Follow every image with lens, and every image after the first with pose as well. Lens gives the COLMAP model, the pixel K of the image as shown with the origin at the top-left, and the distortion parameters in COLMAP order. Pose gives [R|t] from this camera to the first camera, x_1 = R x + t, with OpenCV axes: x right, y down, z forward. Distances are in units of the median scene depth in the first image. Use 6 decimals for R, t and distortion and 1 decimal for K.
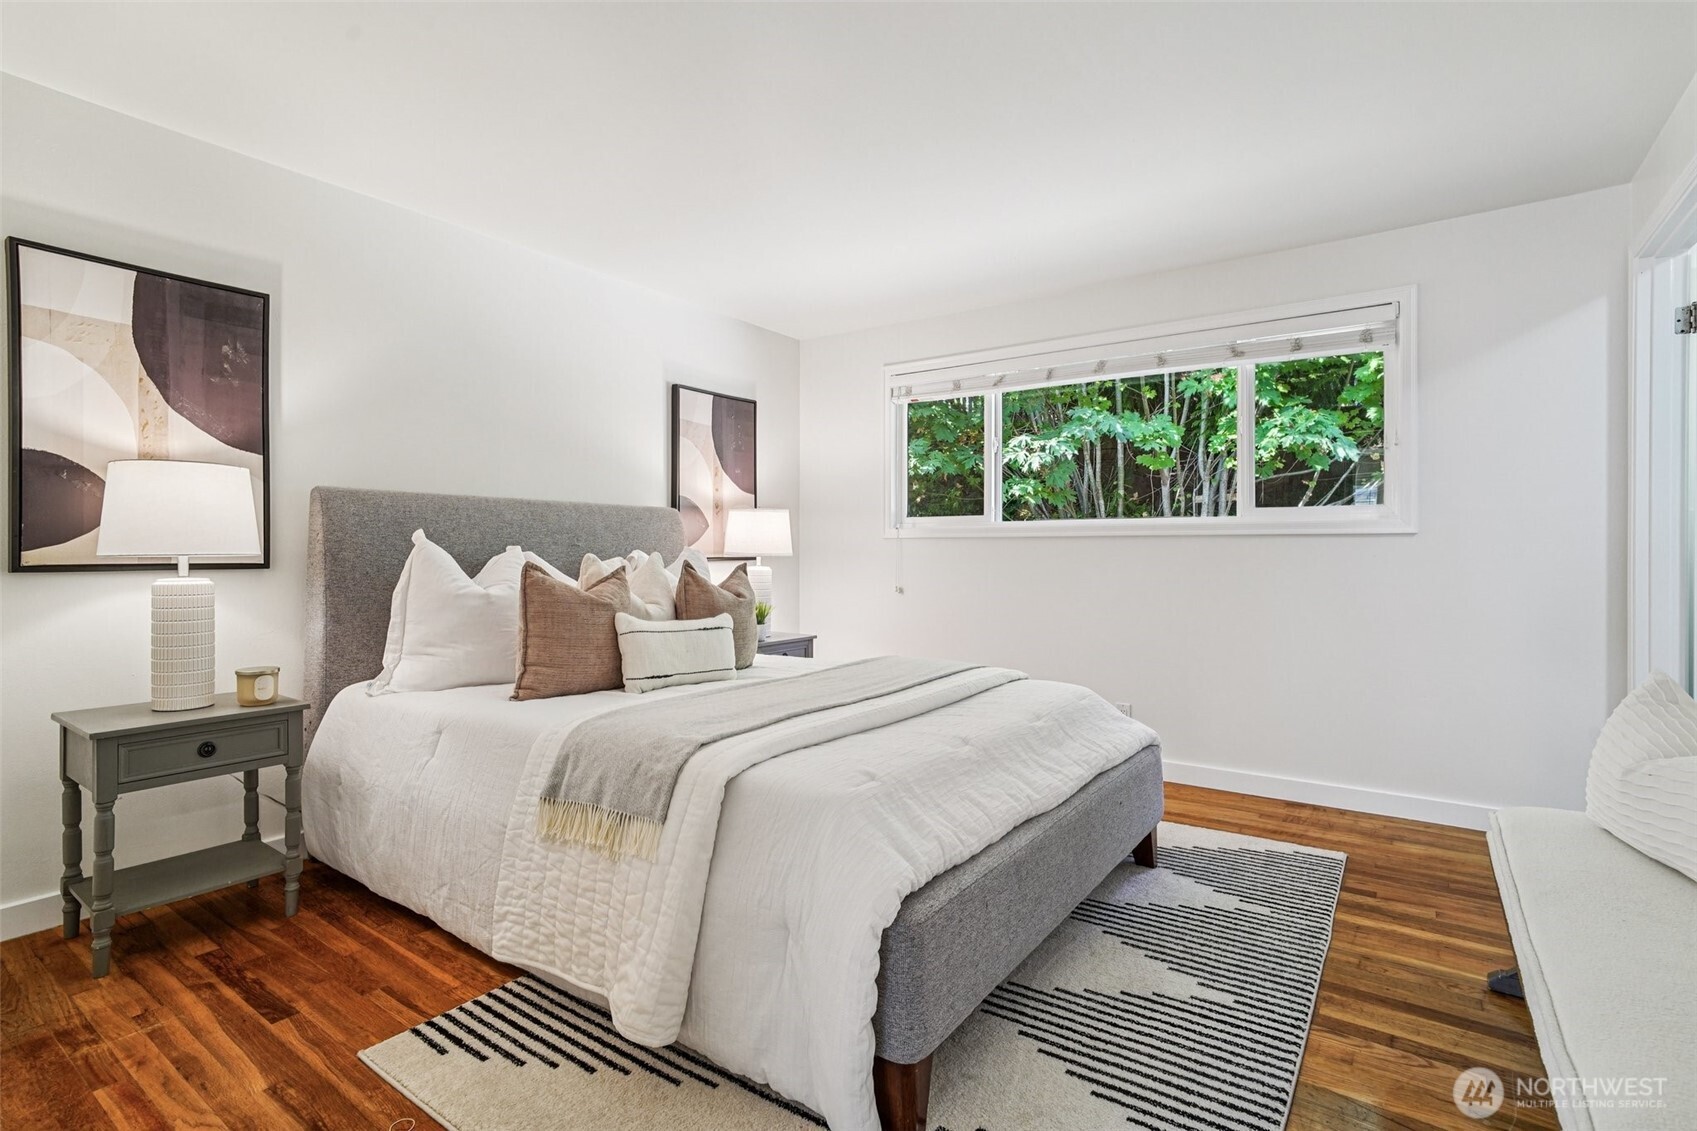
lens RADIAL K [[807.2, 0, 855.0], [0, 807.2, 553.4], [0, 0, 1]] dist [-0.016102, 0.008125]
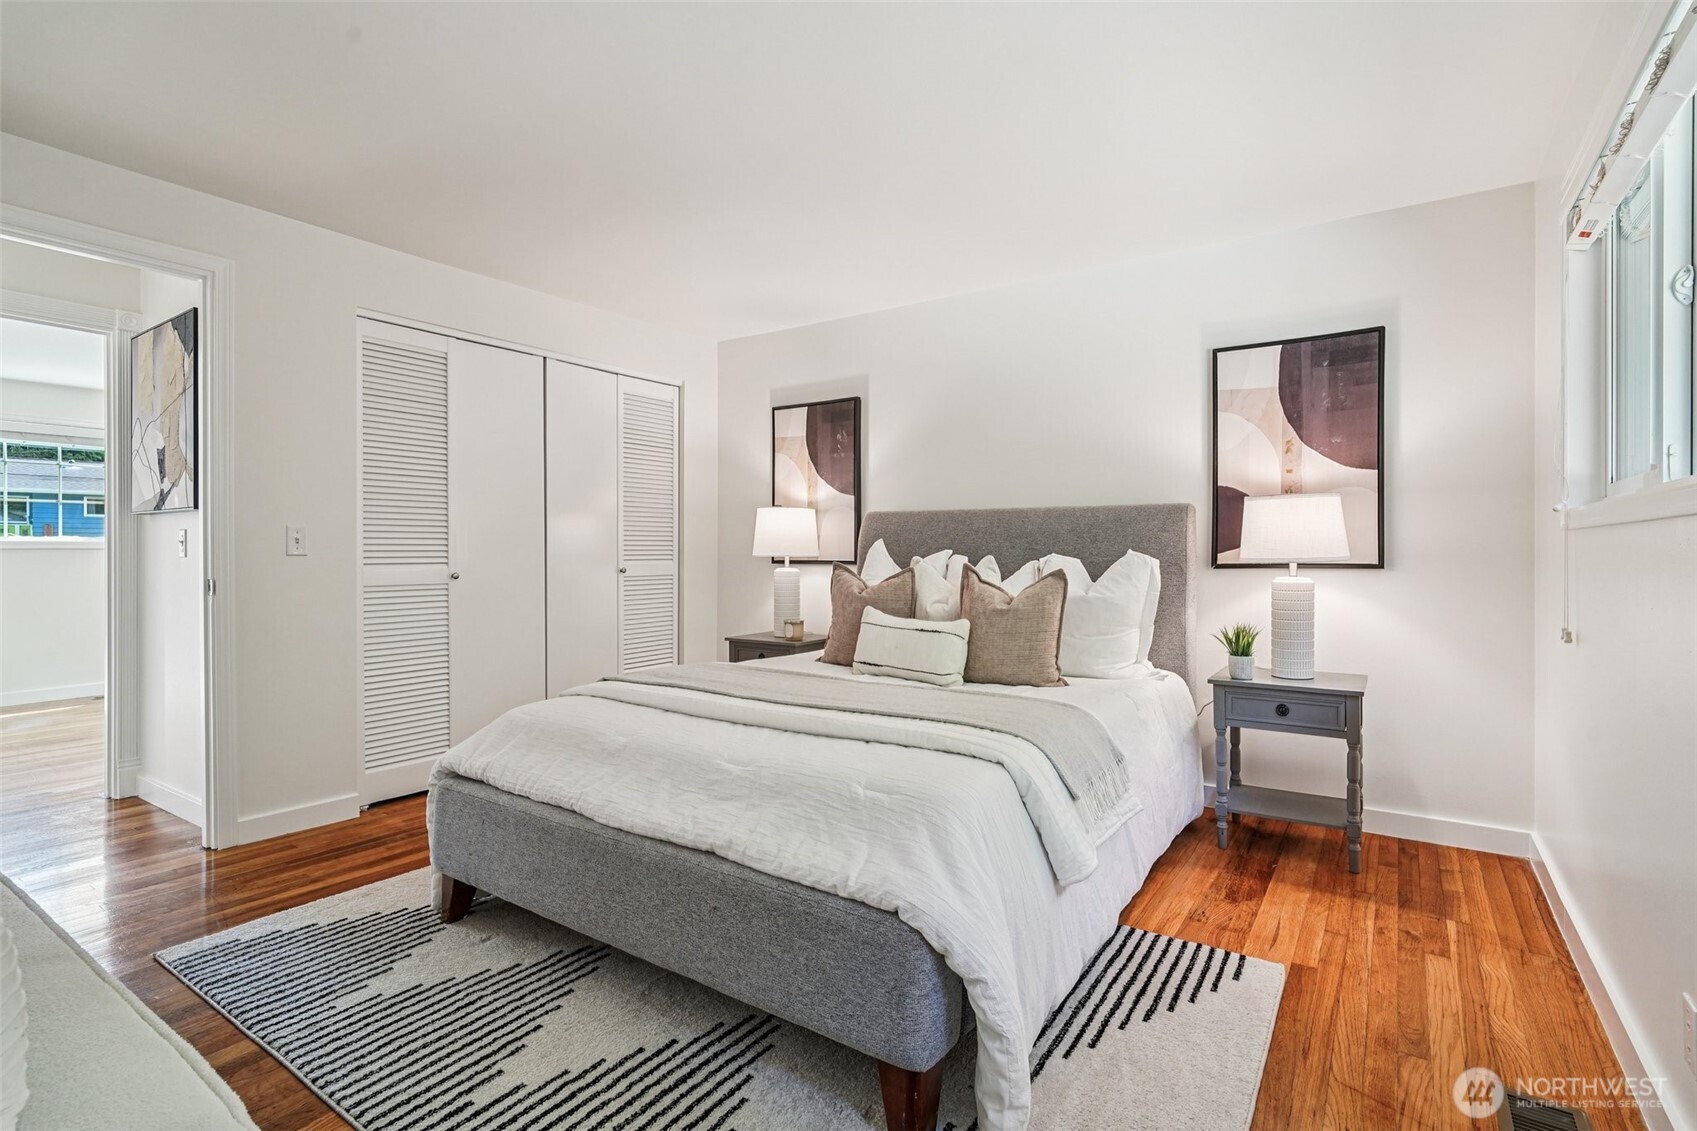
lens RADIAL K [[807.2, 0, 855.0], [0, 807.2, 553.4], [0, 0, 1]] dist [-0.016102, 0.008125]
pose [[0.014666, 0.001862, -0.999891, 0.915177], [-0.002302, 0.999996, 0.001829, -0.006426], [0.999890, 0.002274, 0.014670, 0.971383]]
